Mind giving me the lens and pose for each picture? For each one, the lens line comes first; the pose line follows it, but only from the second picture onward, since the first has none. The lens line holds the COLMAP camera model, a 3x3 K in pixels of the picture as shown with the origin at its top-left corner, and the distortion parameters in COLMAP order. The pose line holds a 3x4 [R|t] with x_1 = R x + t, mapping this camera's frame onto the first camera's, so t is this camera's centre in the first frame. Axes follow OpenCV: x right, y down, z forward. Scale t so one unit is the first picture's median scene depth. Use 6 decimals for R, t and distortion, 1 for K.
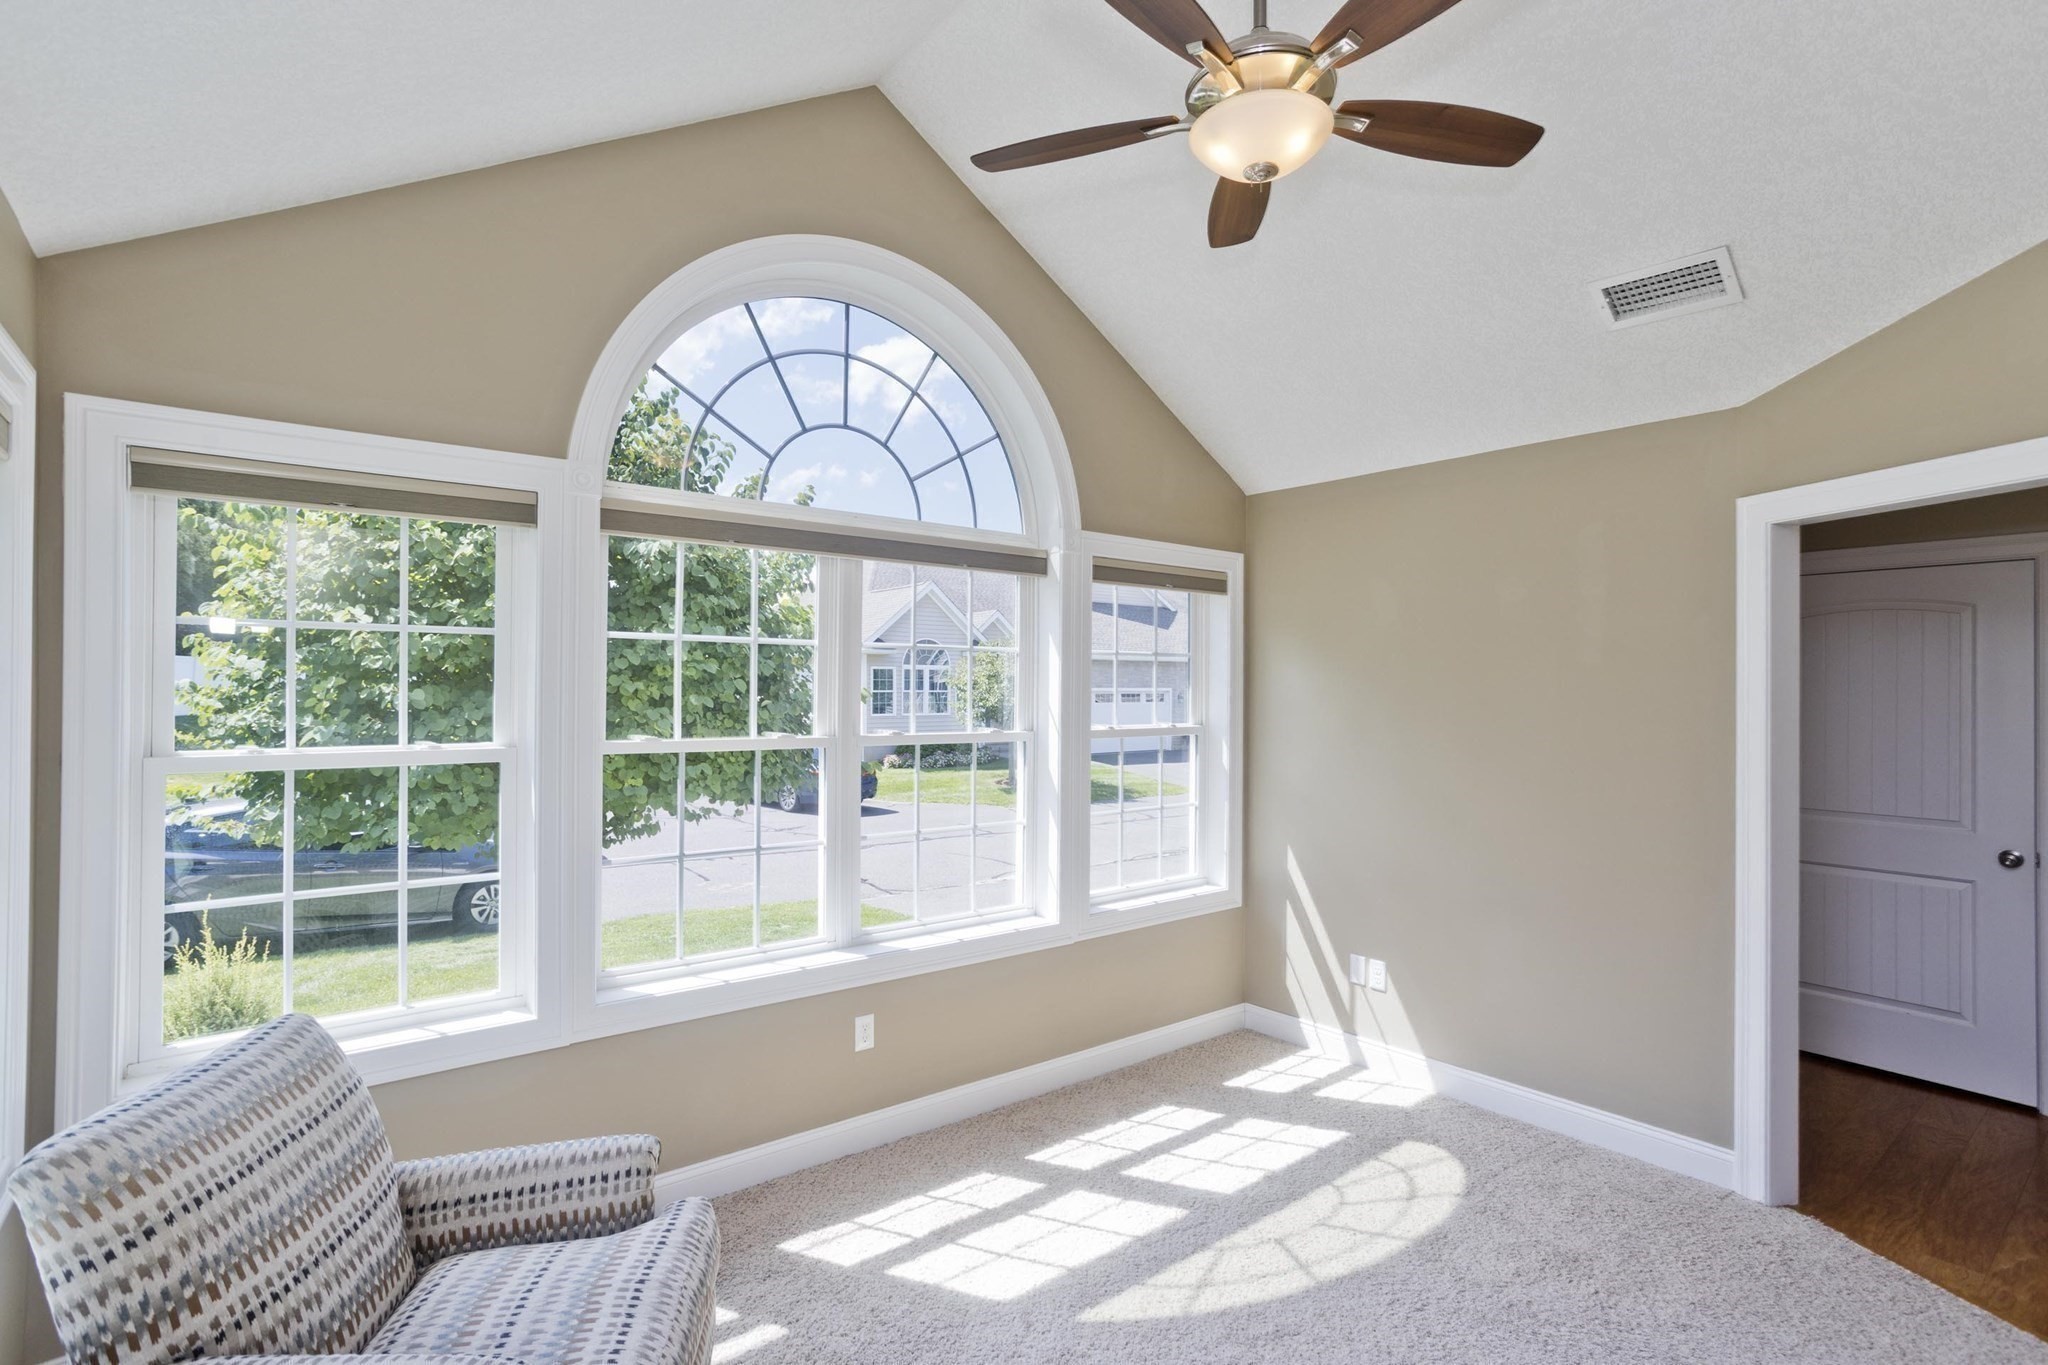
lens RADIAL K [[990.0, 0, 1061.2], [0, 990.0, 672.8], [0, 0, 1]] dist [0.002310, 0.002277]
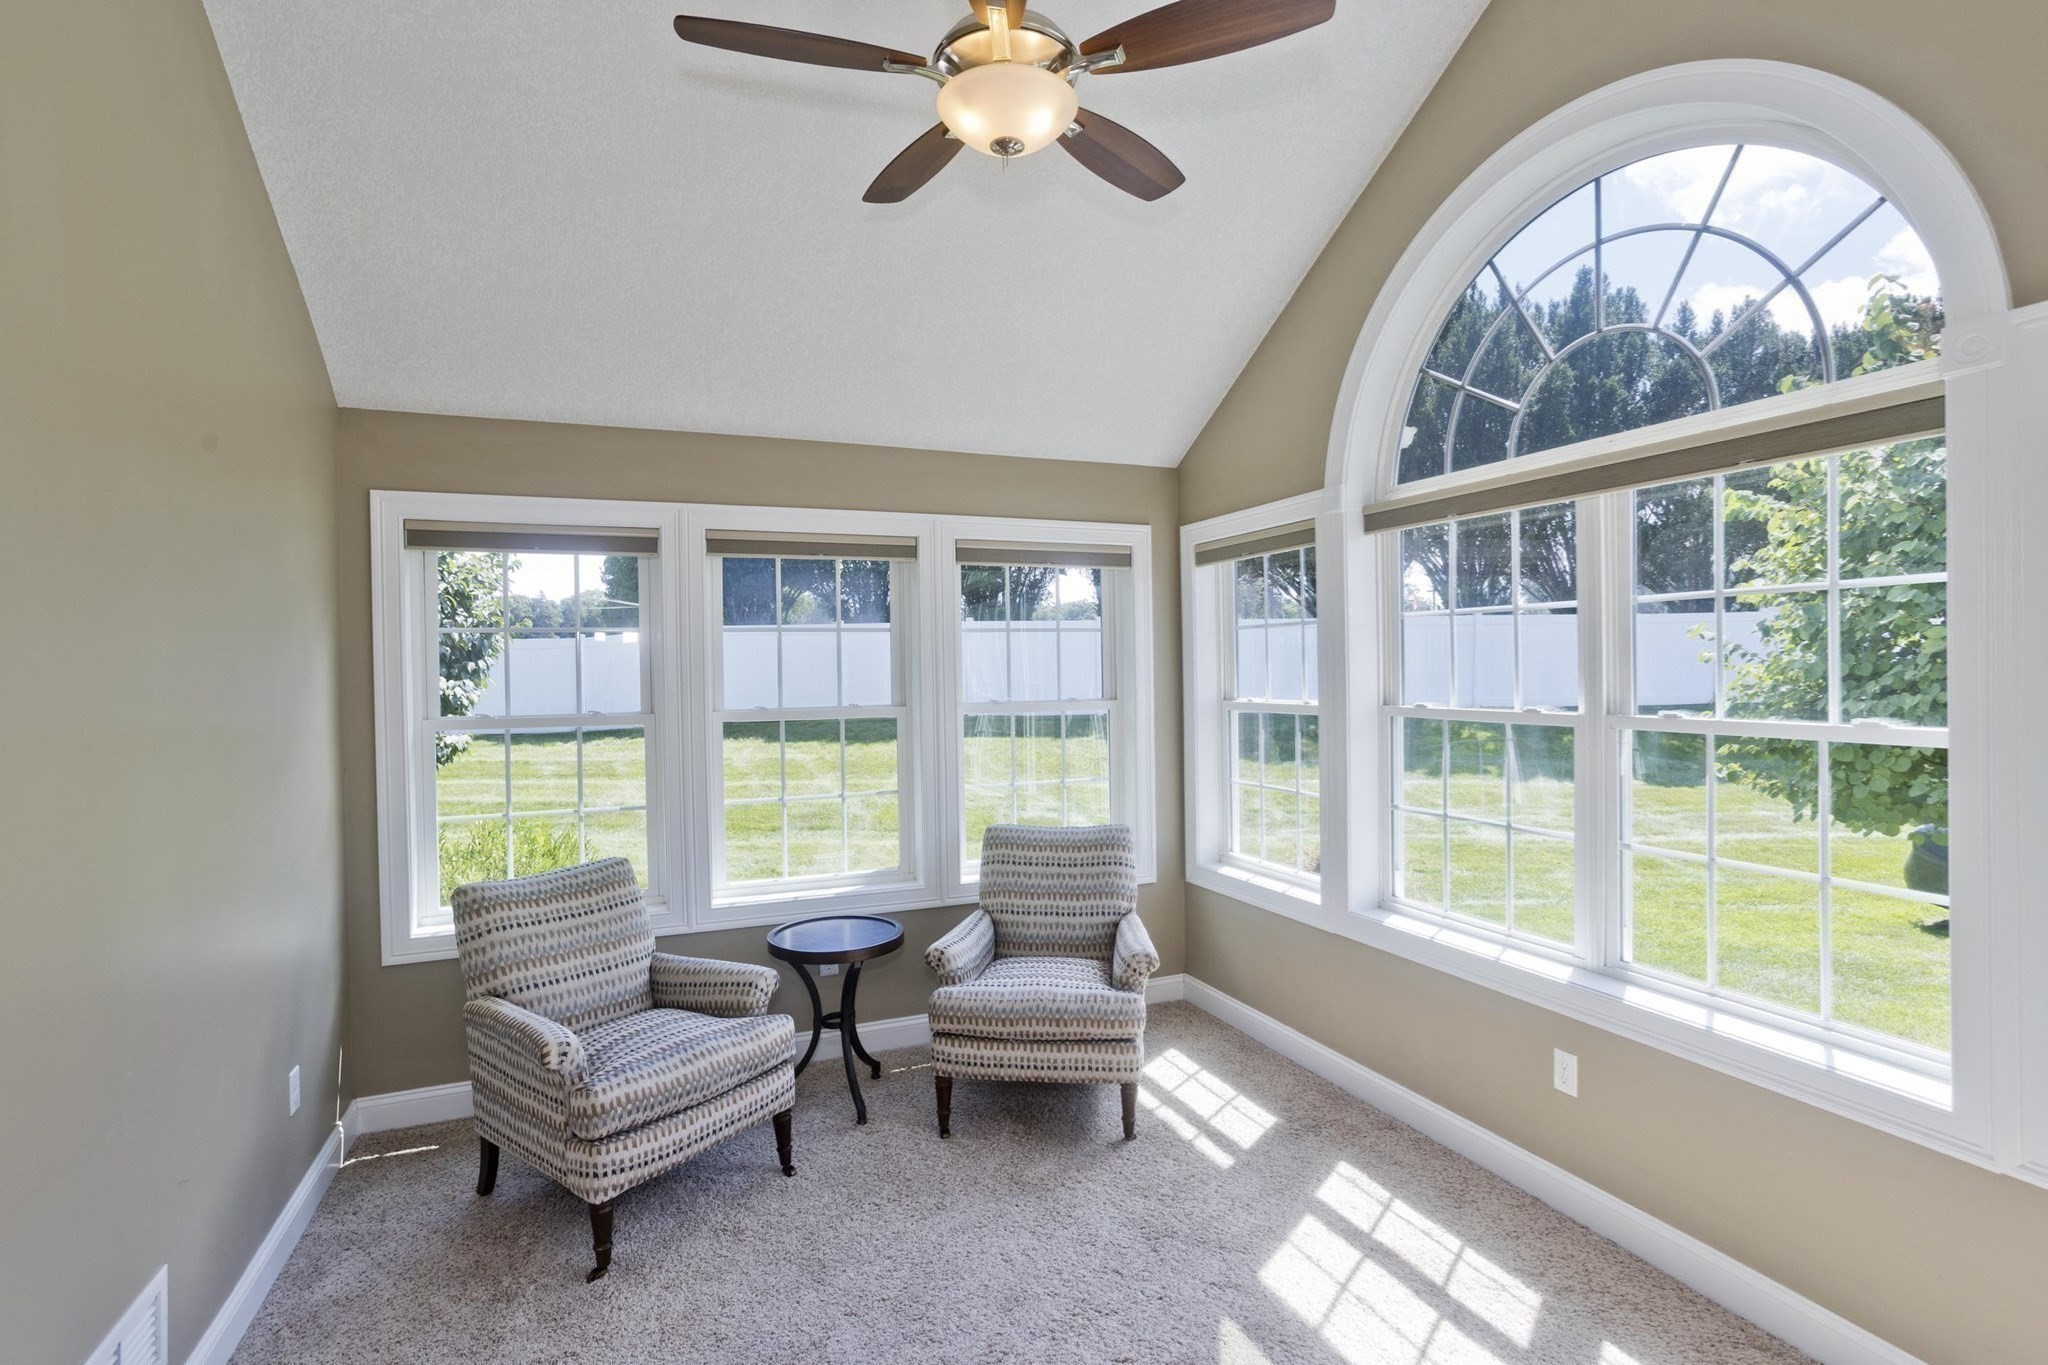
lens RADIAL K [[990.0, 0, 1021.7], [0, 990.0, 678.7], [0, 0, 1]] dist [0.002310, 0.002277]
pose [[-0.284413, 0.003343, -0.958696, 0.788734], [0.022641, 0.999738, -0.003231, 0.029355], [0.958434, -0.022625, -0.284414, 0.881818]]
